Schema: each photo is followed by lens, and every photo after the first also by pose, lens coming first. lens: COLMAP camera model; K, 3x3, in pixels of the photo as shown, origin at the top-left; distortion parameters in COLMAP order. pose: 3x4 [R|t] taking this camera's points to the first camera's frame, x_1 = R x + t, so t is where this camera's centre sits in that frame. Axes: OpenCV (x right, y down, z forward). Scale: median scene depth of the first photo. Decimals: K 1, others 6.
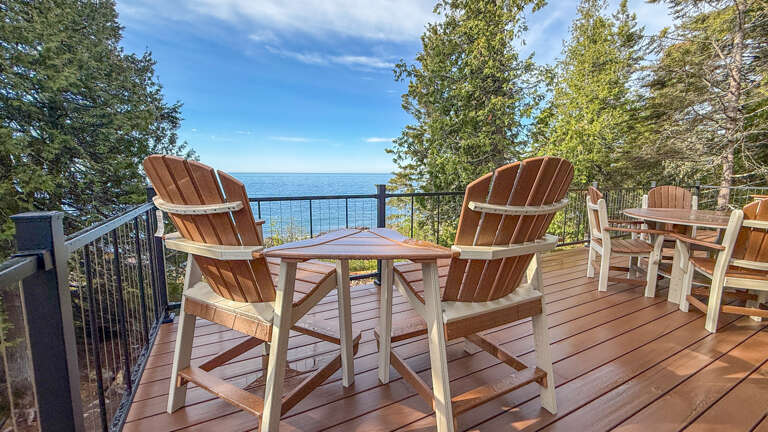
lens RADIAL K [[307.5, 0, 384.4], [0, 307.5, 216.8], [0, 0, 1]] dist [0.001019, -0.000132]
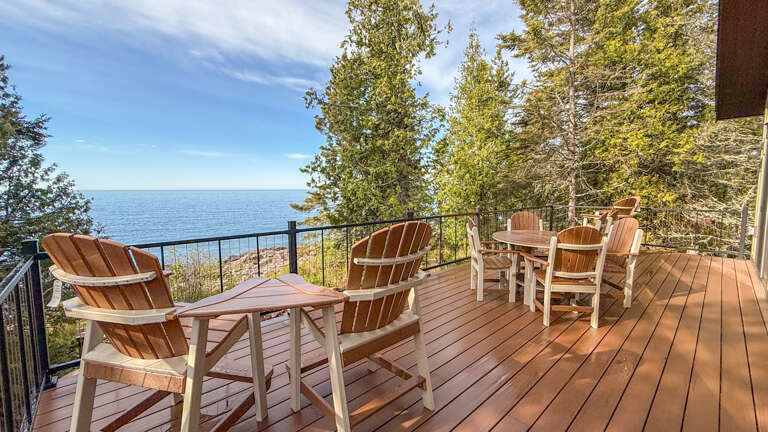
lens RADIAL K [[307.5, 0, 382.5], [0, 307.5, 216.8], [0, 0, 1]] dist [0.001019, -0.000132]
pose [[0.966733, -0.032144, 0.253761, 0.030656], [0.044241, 0.998133, -0.042105, -0.077955], [-0.251934, 0.051931, 0.966350, -0.148394]]
